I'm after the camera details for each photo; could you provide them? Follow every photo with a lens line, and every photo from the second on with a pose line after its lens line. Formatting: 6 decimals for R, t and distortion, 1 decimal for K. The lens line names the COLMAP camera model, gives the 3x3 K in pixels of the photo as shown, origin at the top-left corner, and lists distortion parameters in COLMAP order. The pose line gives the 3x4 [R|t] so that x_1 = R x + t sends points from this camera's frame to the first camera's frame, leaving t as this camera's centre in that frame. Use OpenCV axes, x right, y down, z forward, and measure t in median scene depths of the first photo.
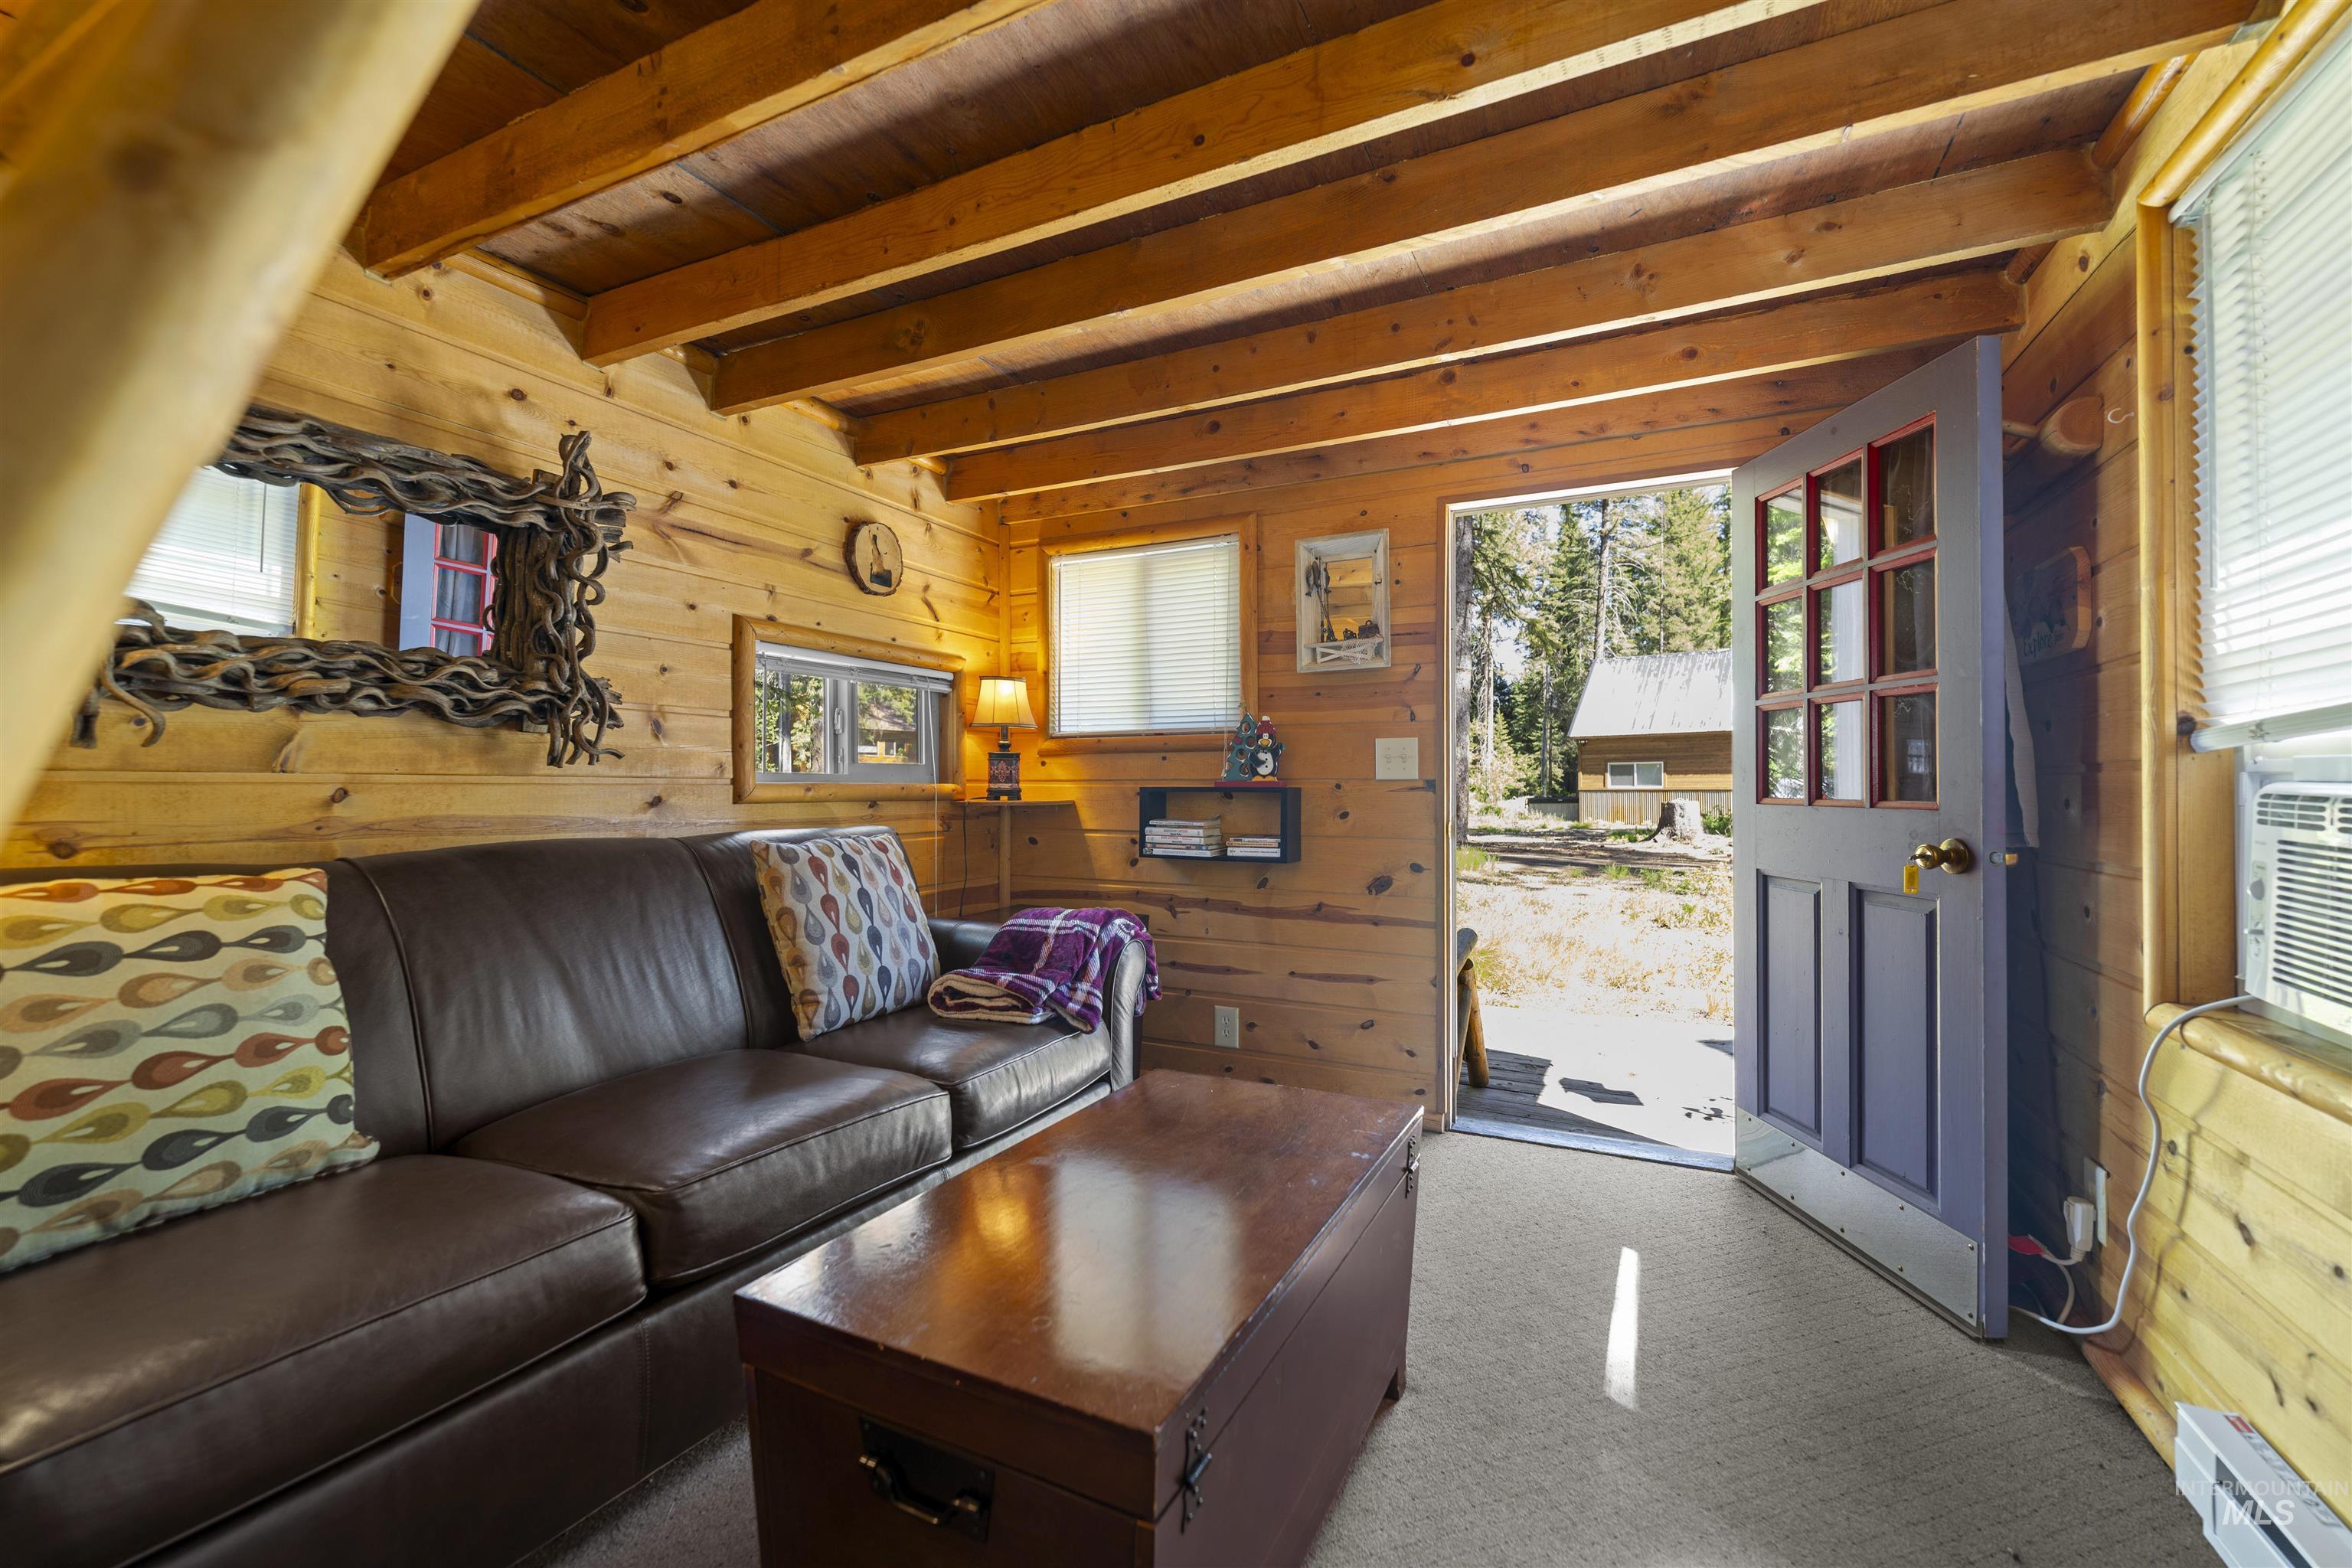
lens RADIAL K [[974.4, 0, 1177.7], [0, 974.4, 783.4], [0, 0, 1]] dist [0.000611, -0.001642]
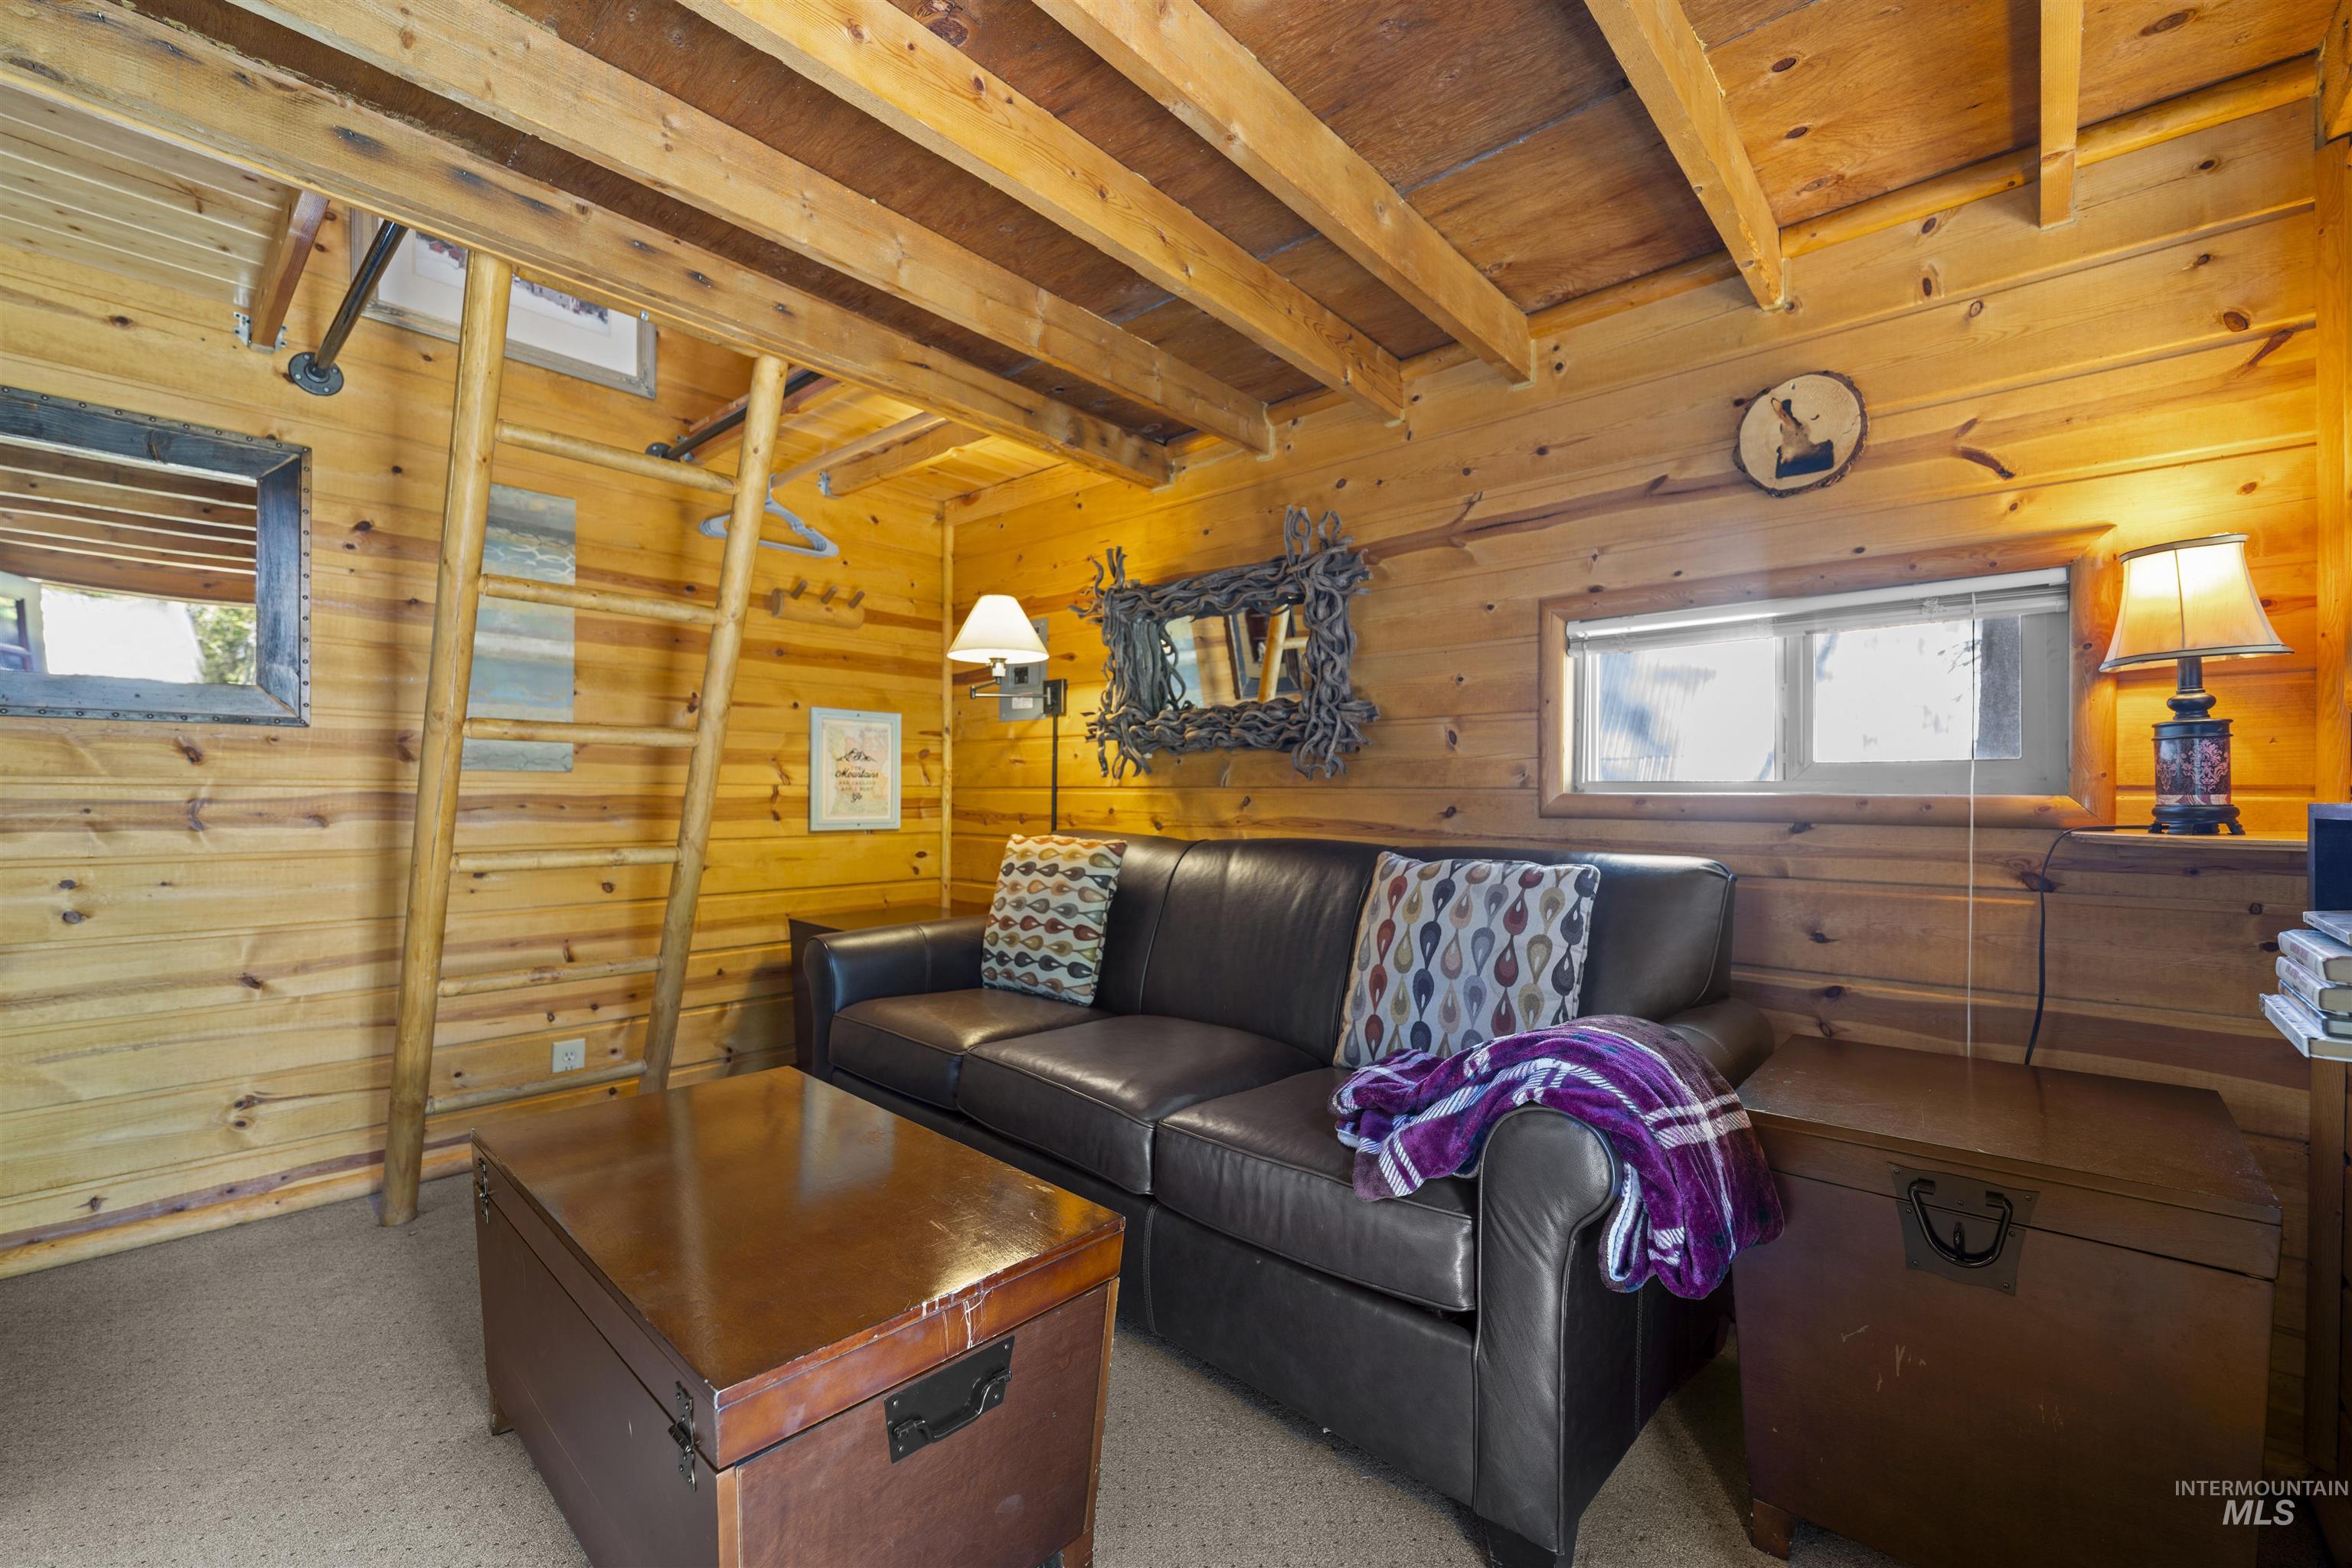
lens RADIAL K [[974.4, 0, 1179.8], [0, 974.4, 788.4], [0, 0, 1]] dist [0.000611, -0.001642]
pose [[-0.280226, -0.006072, -0.959915, 0.473463], [-0.001227, 0.999981, -0.005967, 0.000963], [0.959933, -0.000495, -0.280228, 0.937247]]
